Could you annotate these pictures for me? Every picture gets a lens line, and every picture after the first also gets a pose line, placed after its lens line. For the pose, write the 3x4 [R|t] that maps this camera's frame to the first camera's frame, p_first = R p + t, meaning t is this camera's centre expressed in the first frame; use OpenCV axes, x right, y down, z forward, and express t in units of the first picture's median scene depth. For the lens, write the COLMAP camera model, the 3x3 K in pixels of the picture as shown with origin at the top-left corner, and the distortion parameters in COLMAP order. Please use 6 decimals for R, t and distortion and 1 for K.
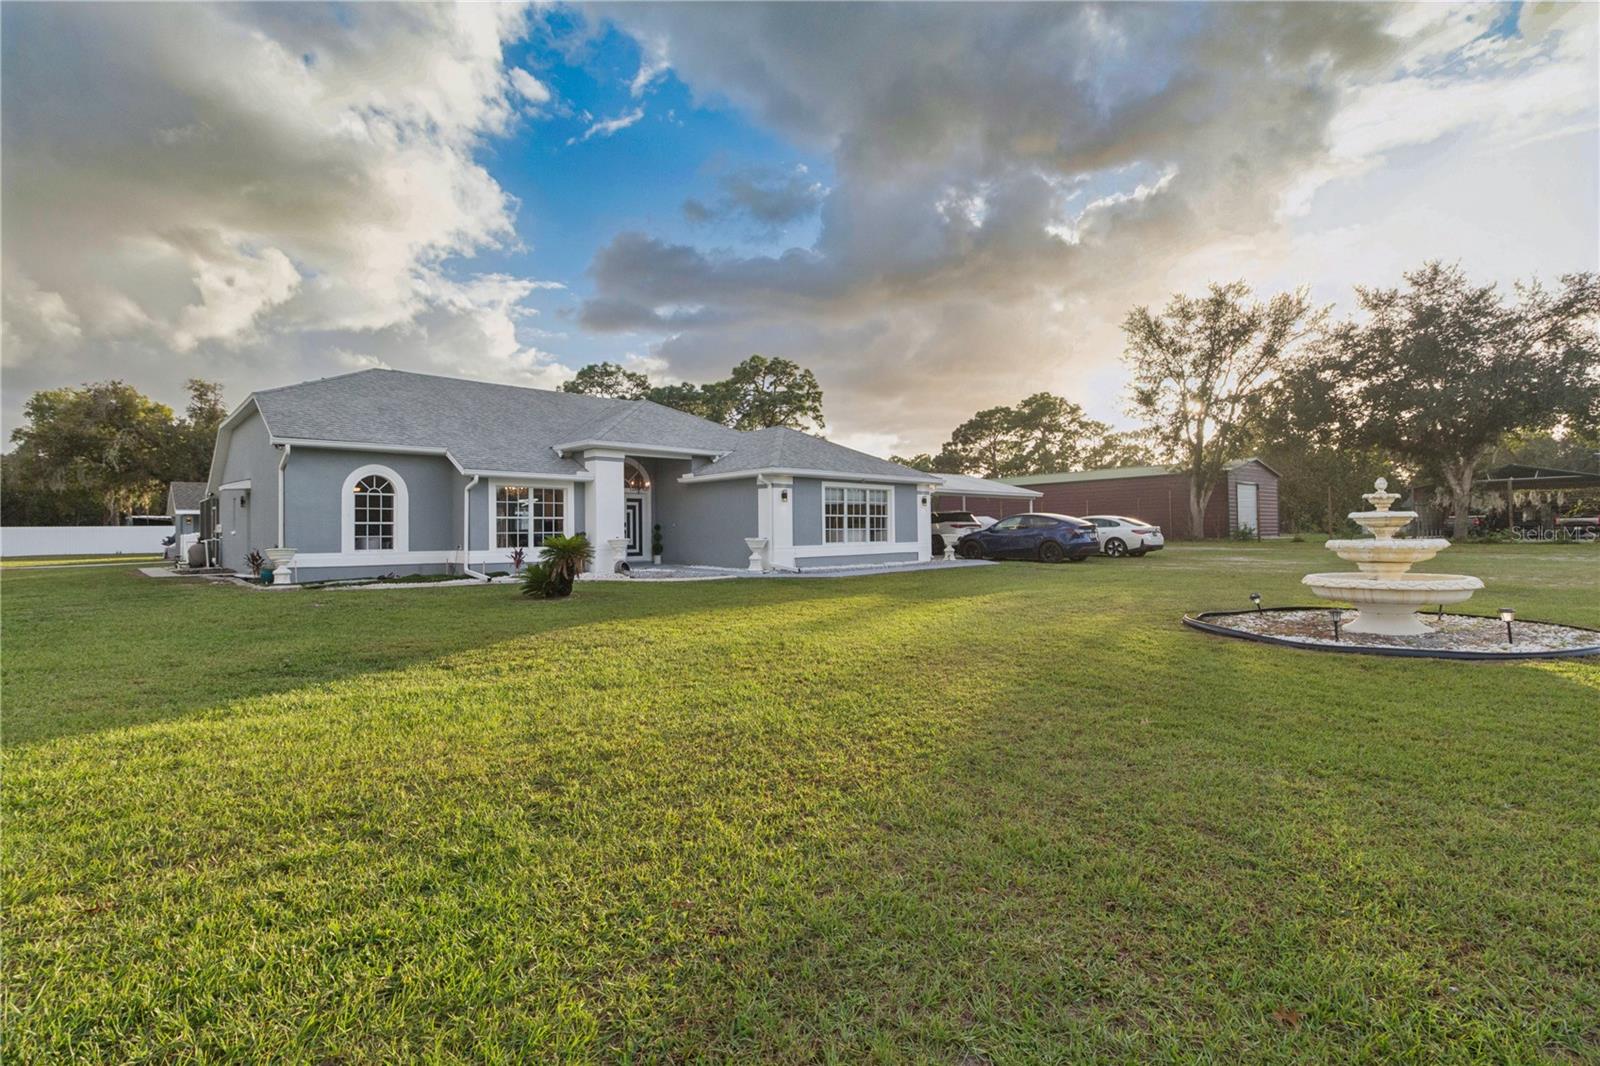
lens RADIAL K [[741.5, 0, 801.7], [0, 741.5, 526.6], [0, 0, 1]] dist [-0.002610, 0.000496]
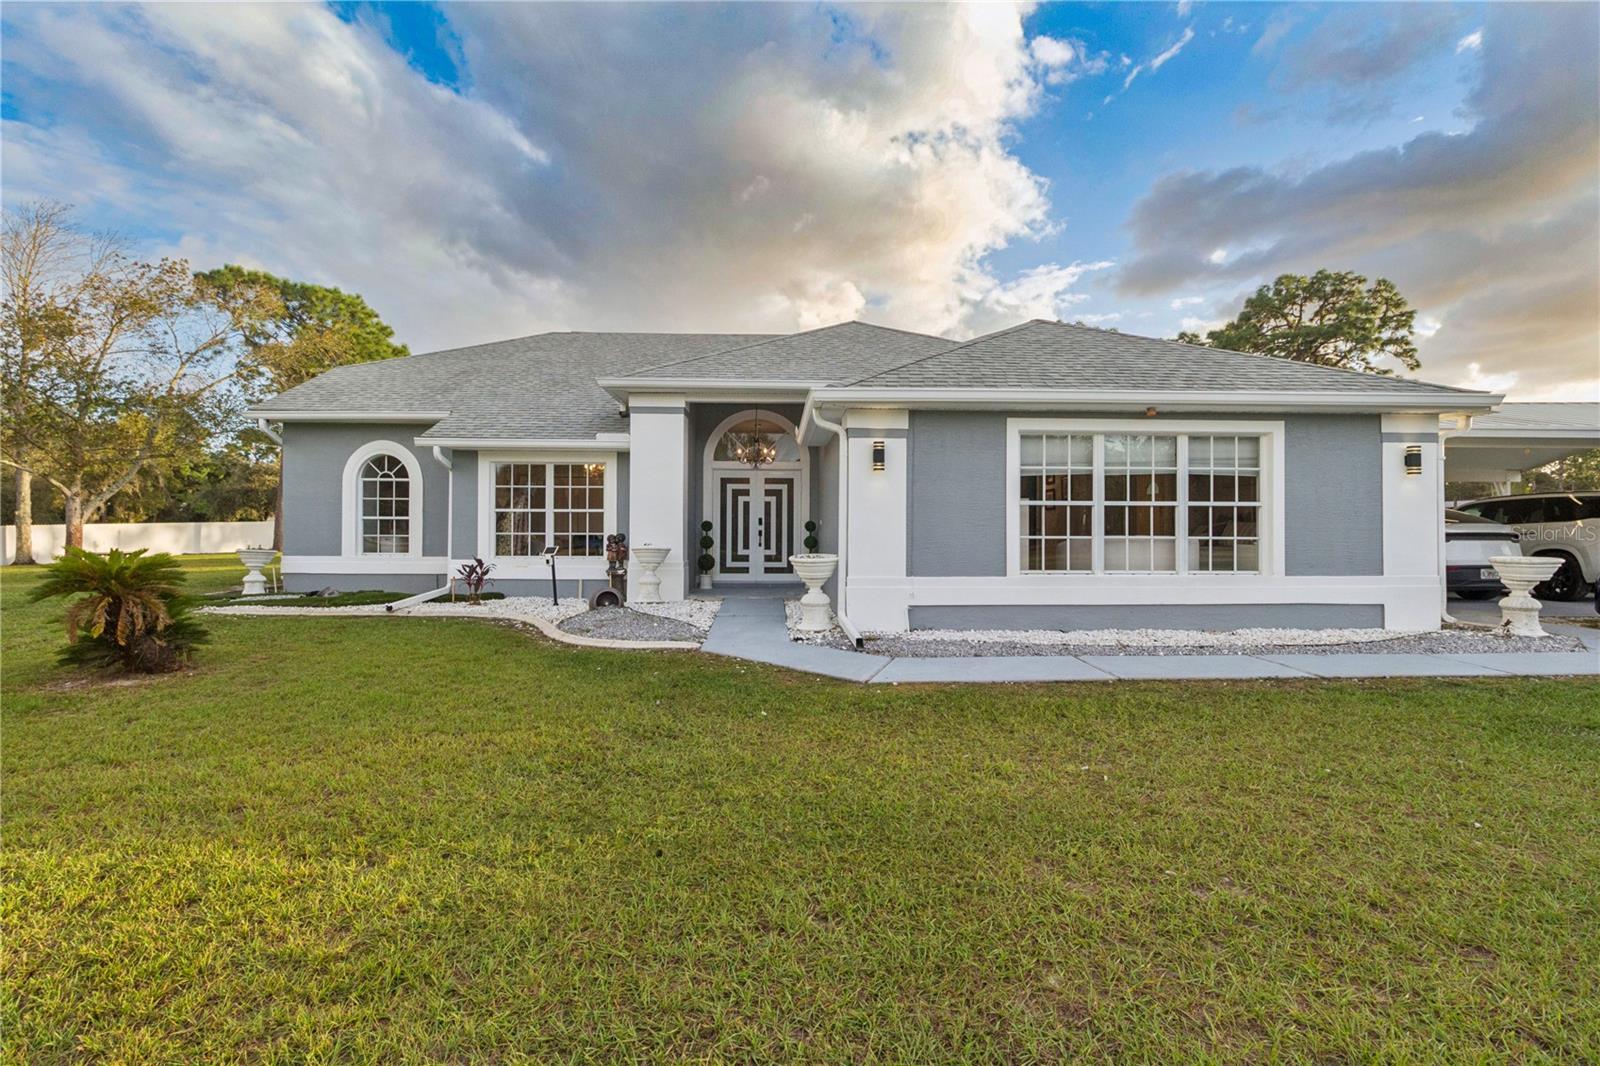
lens RADIAL K [[741.5, 0, 801.7], [0, 741.5, 526.6], [0, 0, 1]] dist [-0.002610, 0.000496]
pose [[0.746457, 0.012301, -0.665320, 0.063306], [-0.005982, 0.999913, 0.011776, -0.001919], [0.665406, -0.004810, 0.746466, 0.187088]]
